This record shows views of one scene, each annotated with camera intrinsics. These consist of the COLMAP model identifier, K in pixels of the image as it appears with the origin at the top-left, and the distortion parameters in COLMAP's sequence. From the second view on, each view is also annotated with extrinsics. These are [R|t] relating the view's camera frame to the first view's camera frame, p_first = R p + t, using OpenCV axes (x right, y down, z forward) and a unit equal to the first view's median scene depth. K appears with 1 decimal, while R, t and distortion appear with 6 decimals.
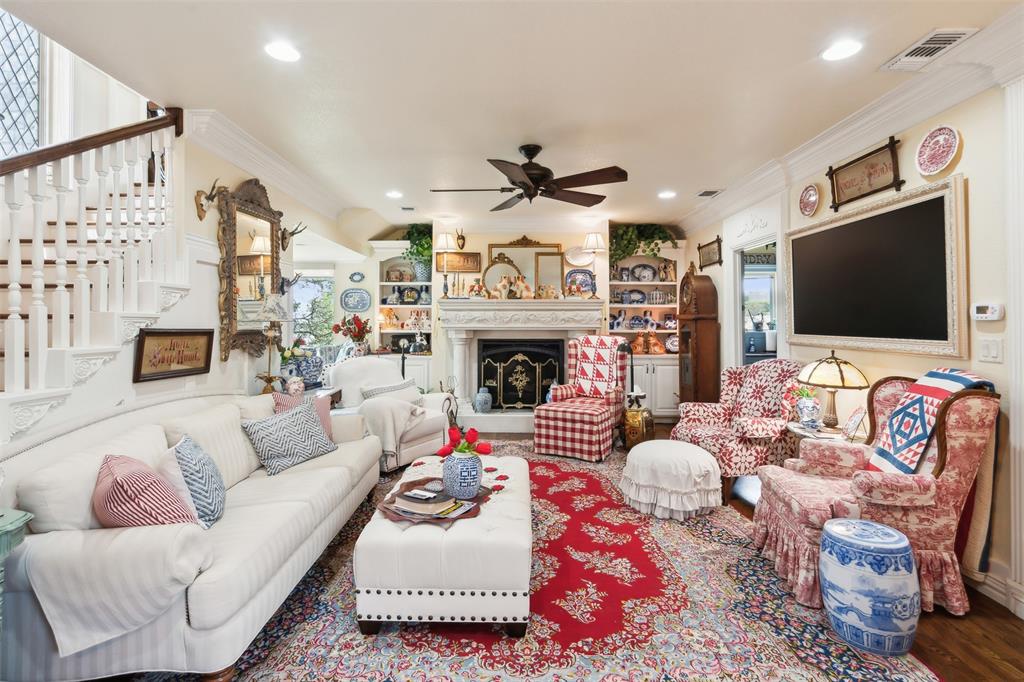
lens RADIAL K [[473.4, 0, 497.1], [0, 473.4, 322.4], [0, 0, 1]] dist [-0.004315, 0.001168]
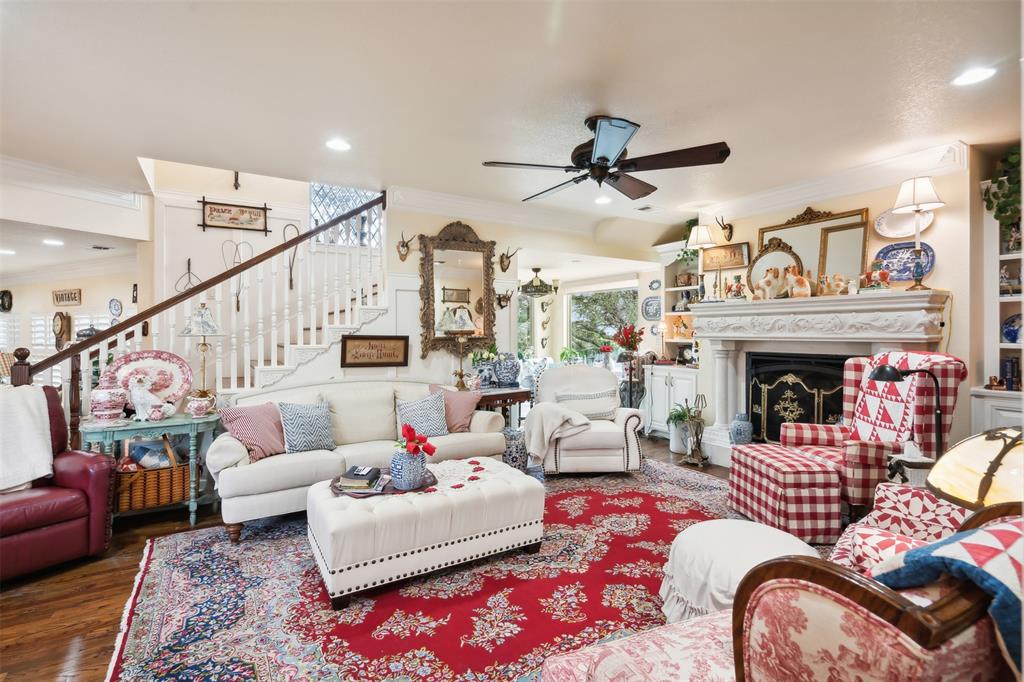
lens RADIAL K [[473.4, 0, 514.1], [0, 473.4, 336.0], [0, 0, 1]] dist [-0.004315, 0.001168]
pose [[0.550194, 0.006636, -0.835010, 0.615303], [0.001322, 0.999960, 0.008819, 0.001875], [0.835035, -0.005956, 0.550164, 0.373476]]
